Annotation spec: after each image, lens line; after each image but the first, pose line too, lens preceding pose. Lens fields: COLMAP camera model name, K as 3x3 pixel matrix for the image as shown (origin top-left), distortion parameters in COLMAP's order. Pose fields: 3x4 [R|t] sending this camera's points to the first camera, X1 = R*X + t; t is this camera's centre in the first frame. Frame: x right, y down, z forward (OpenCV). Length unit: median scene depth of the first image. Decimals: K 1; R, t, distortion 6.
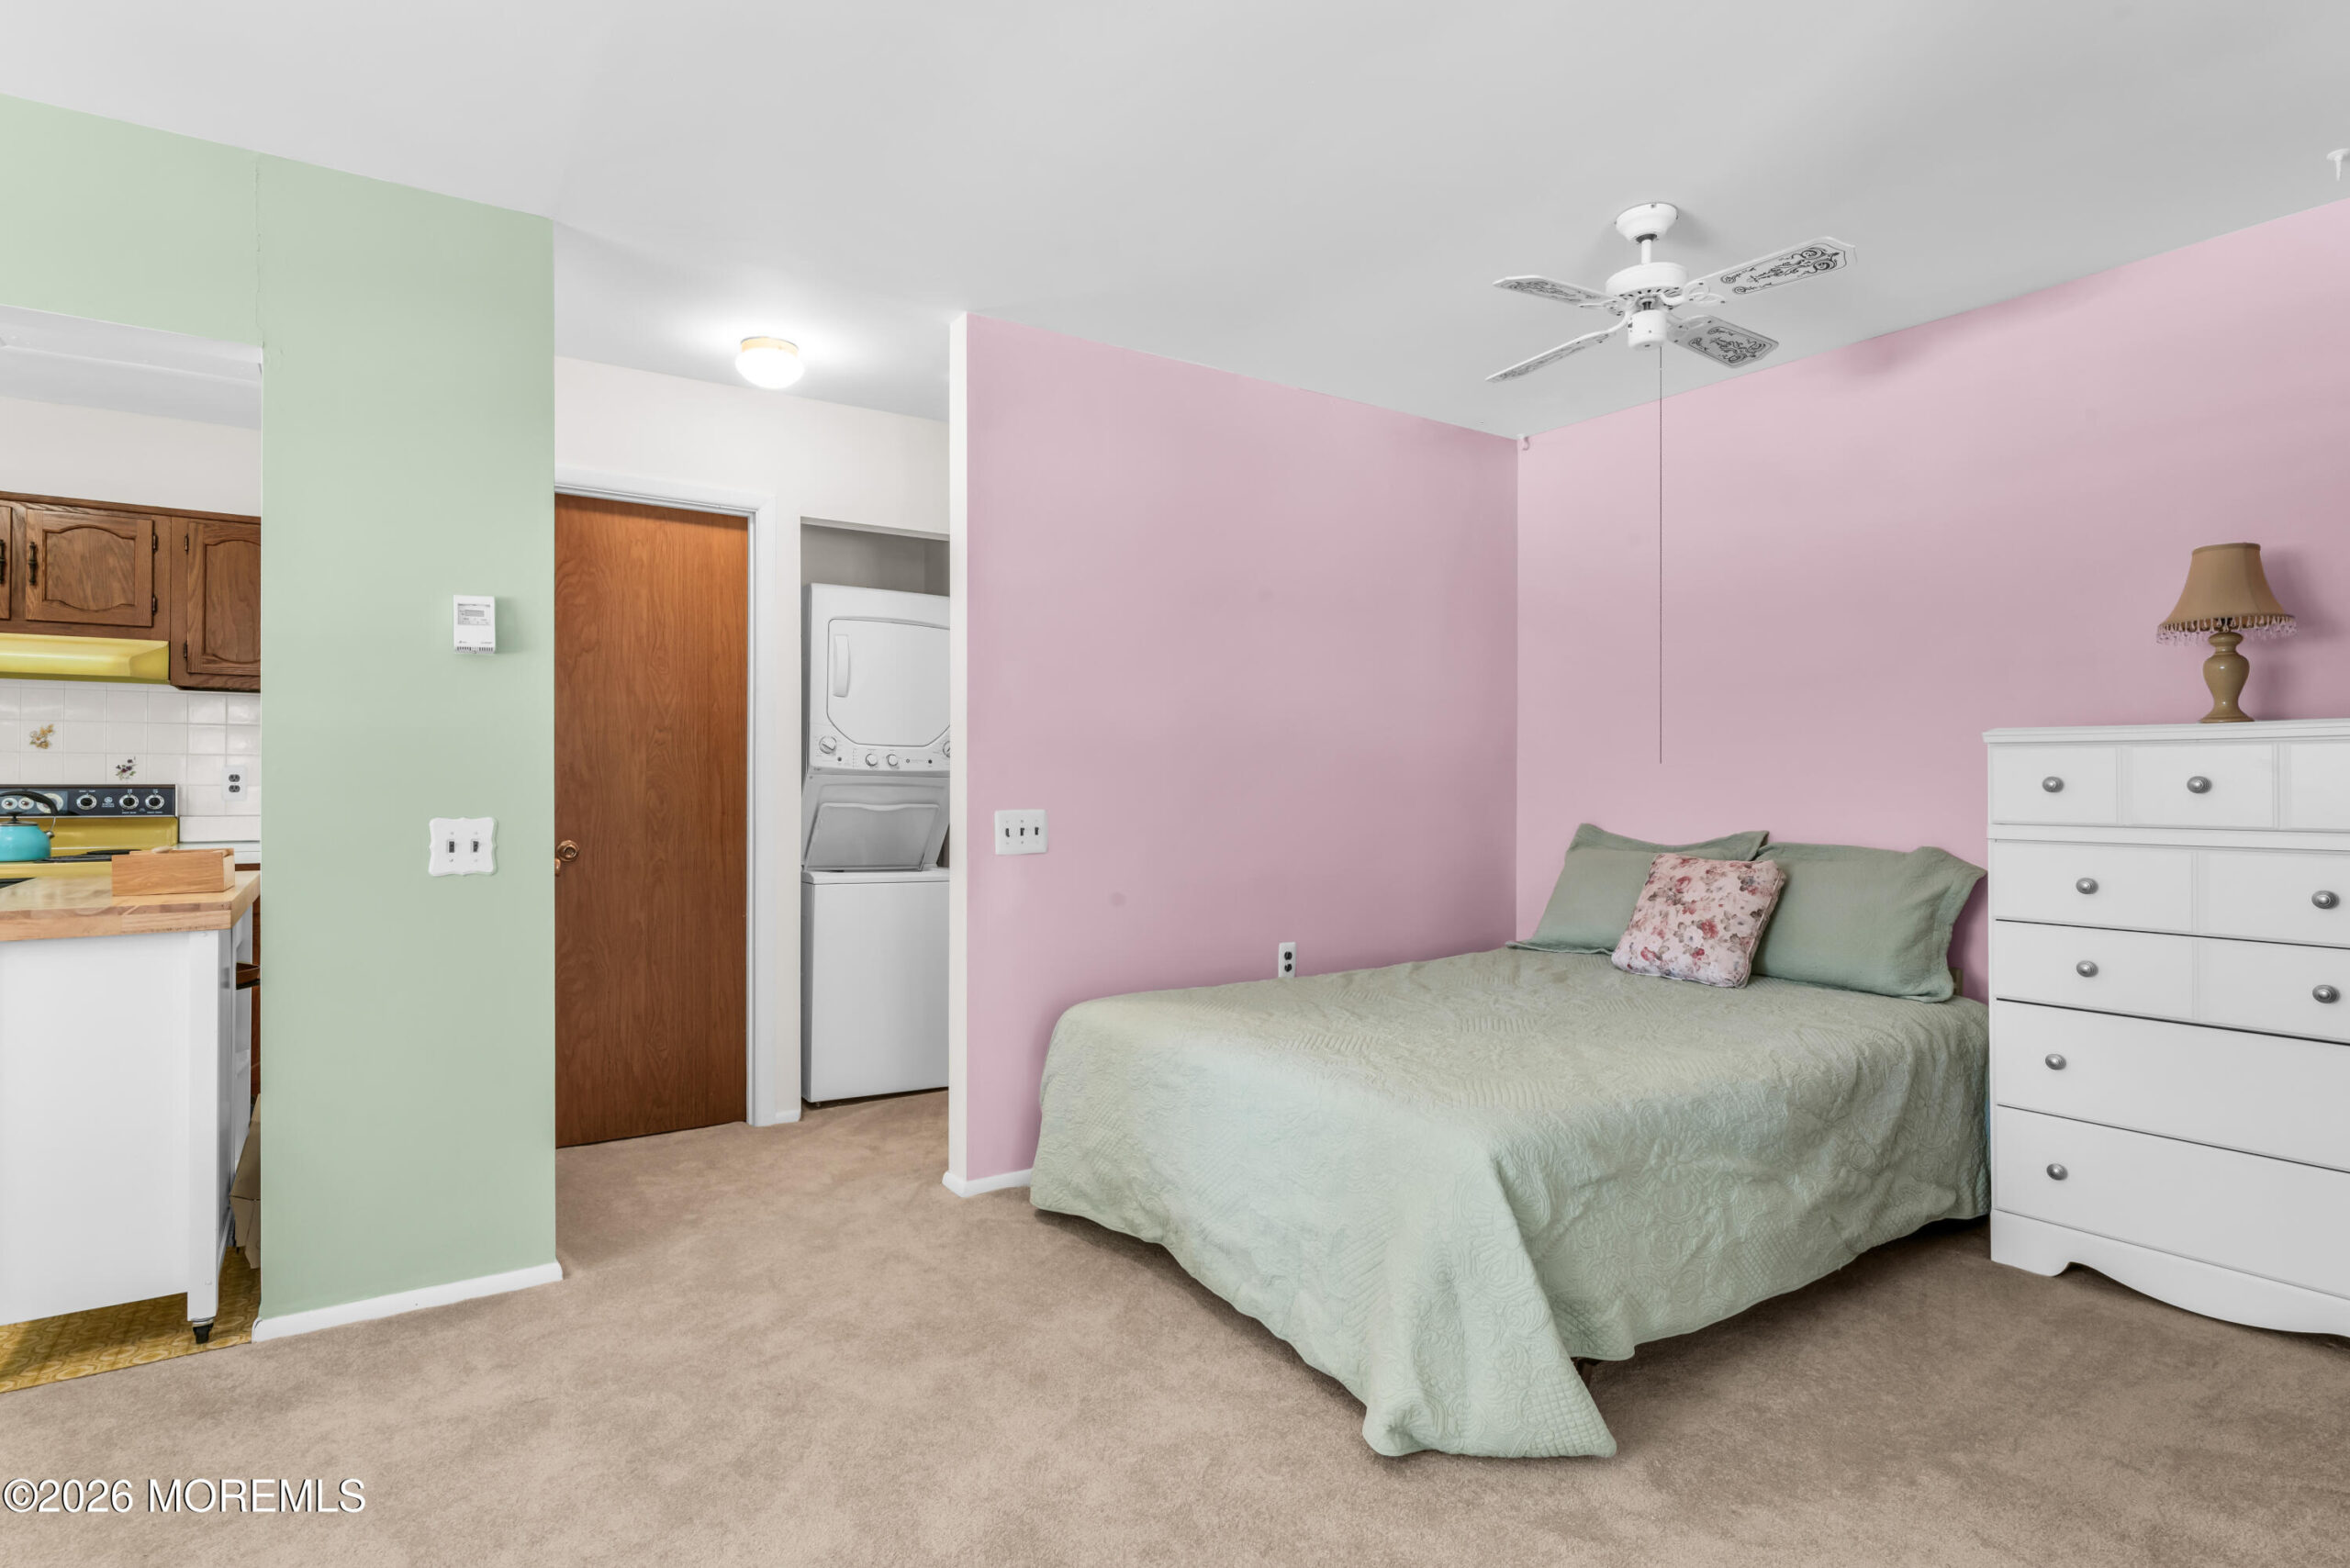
lens RADIAL K [[1178.3, 0, 1160.1], [0, 1178.3, 779.5], [0, 0, 1]] dist [-0.005088, -0.001038]
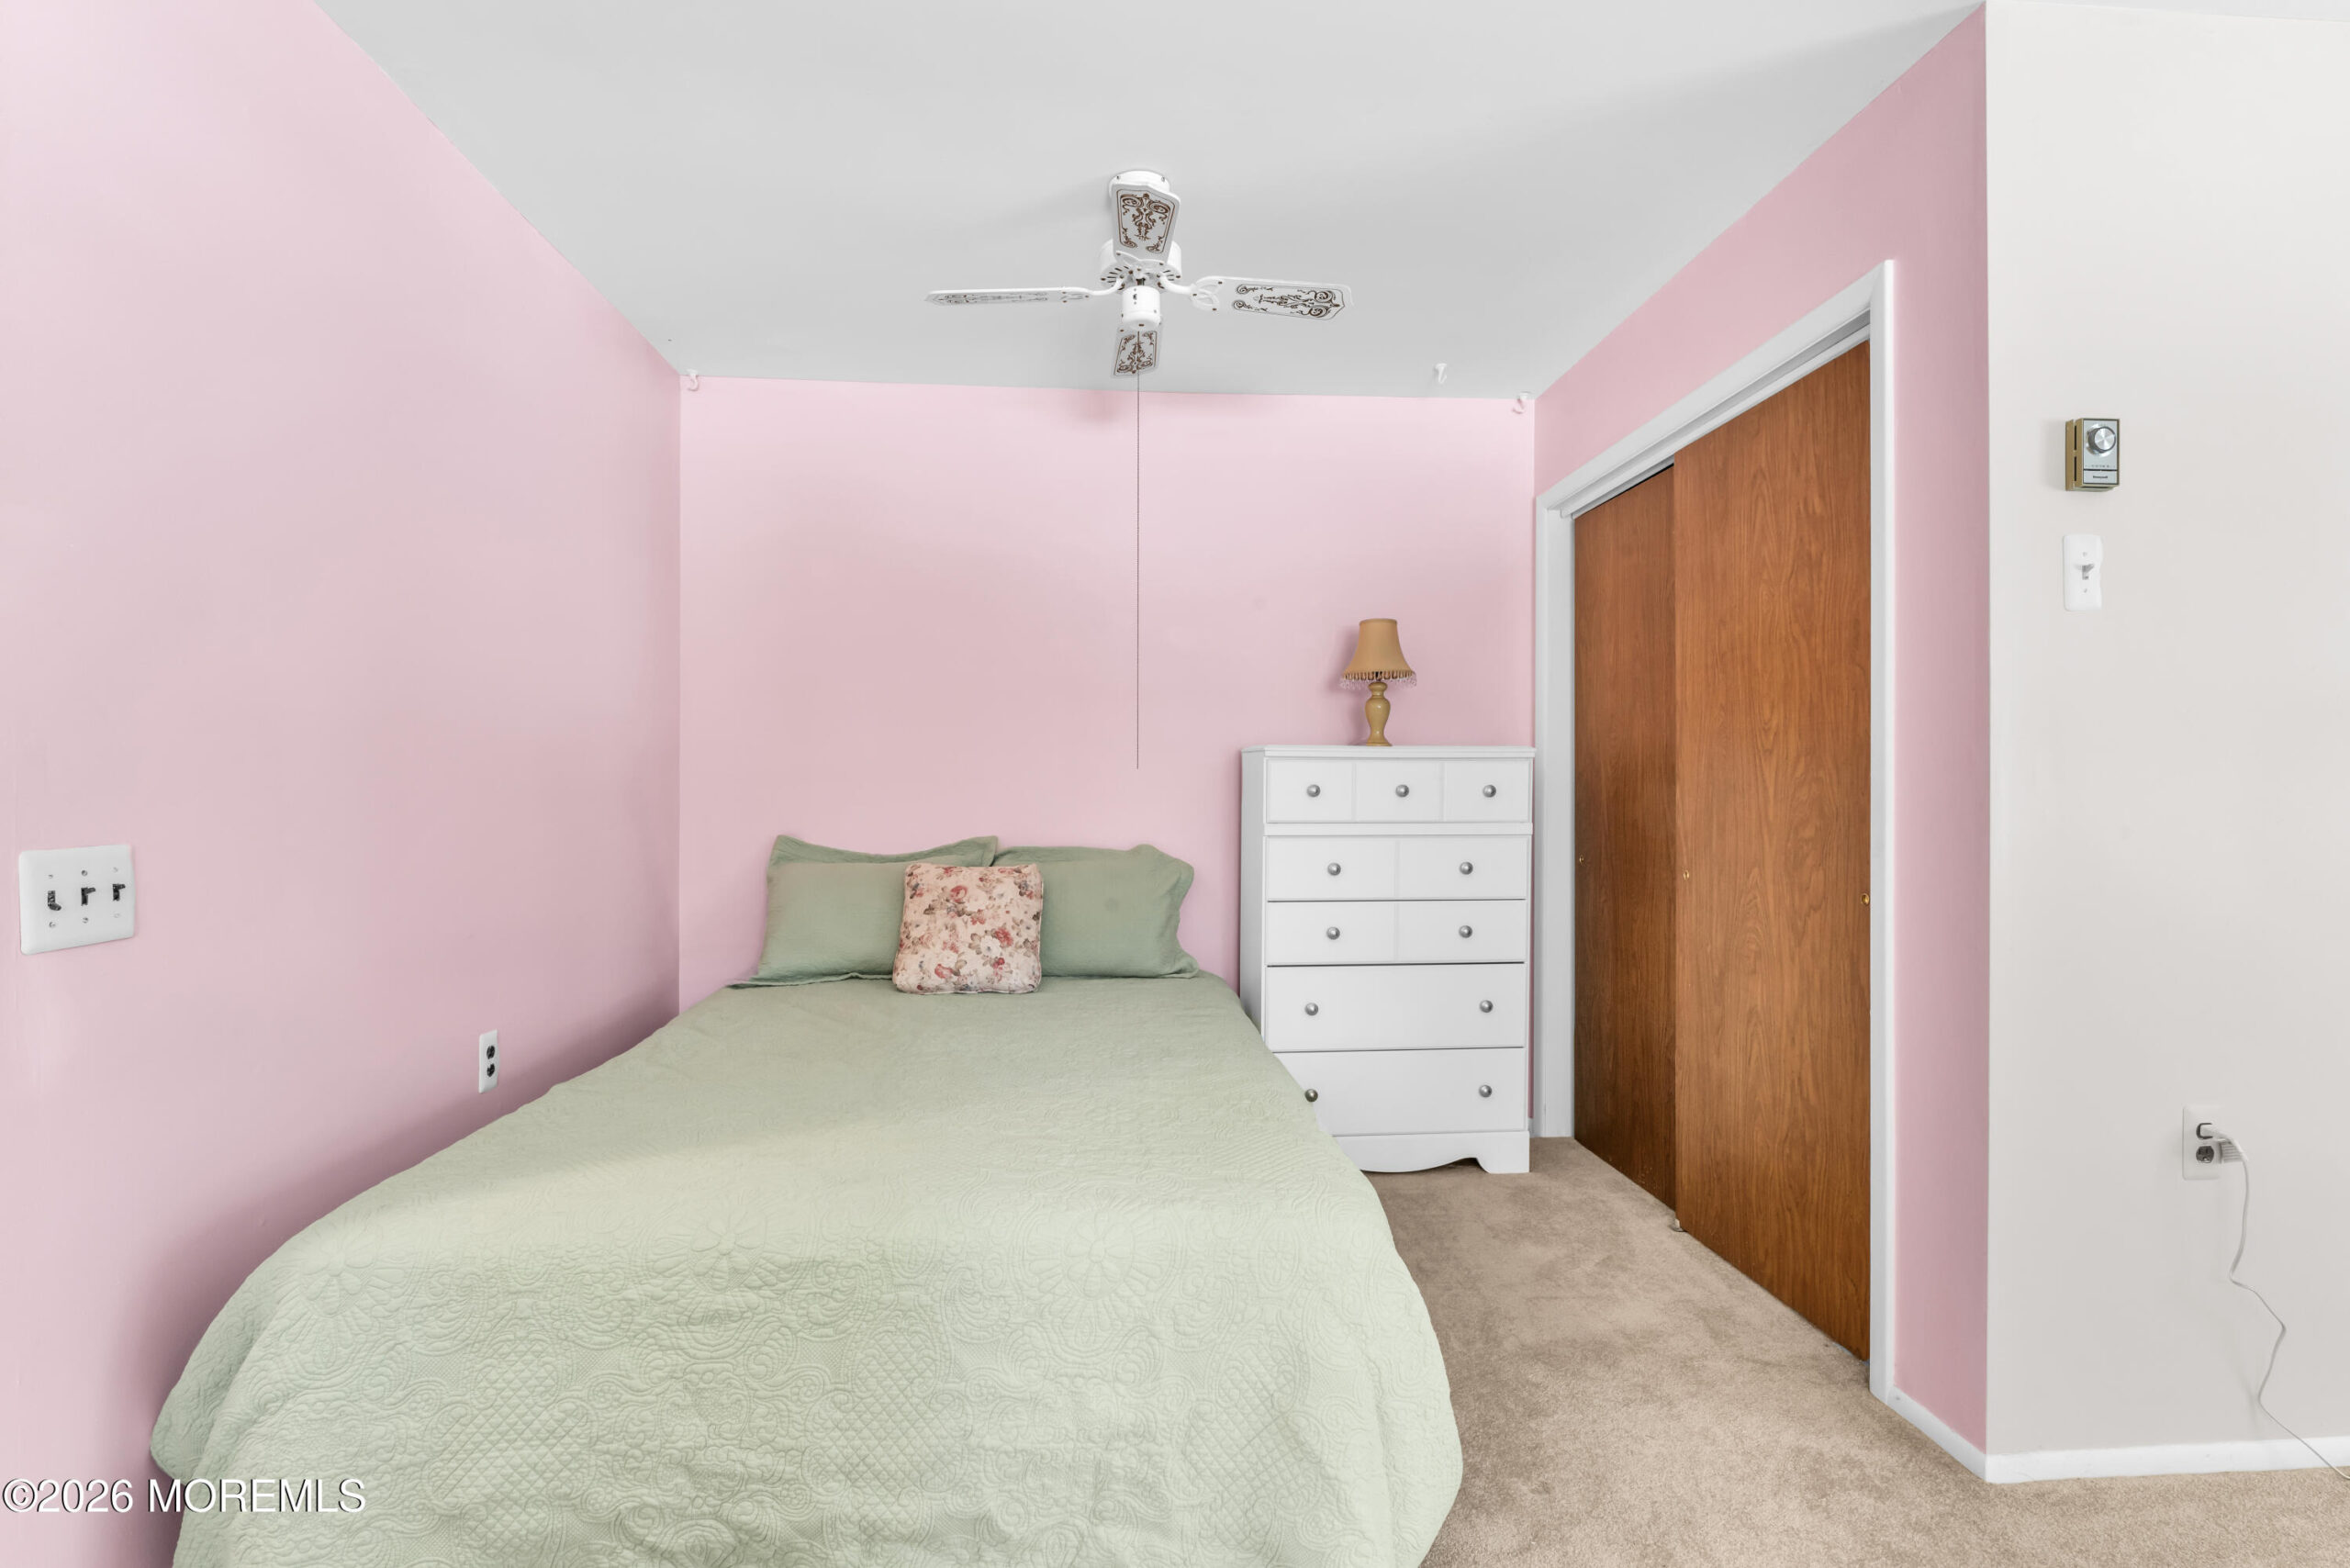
lens RADIAL K [[1103.0, 0, 1170.0], [0, 1103.0, 800.4], [0, 0, 1]] dist [-0.000504, -0.000291]
pose [[0.499103, -0.007661, 0.866509, -0.267170], [-0.002851, 0.999941, 0.010483, 0.002091], [-0.866538, -0.007702, 0.499052, 0.417400]]
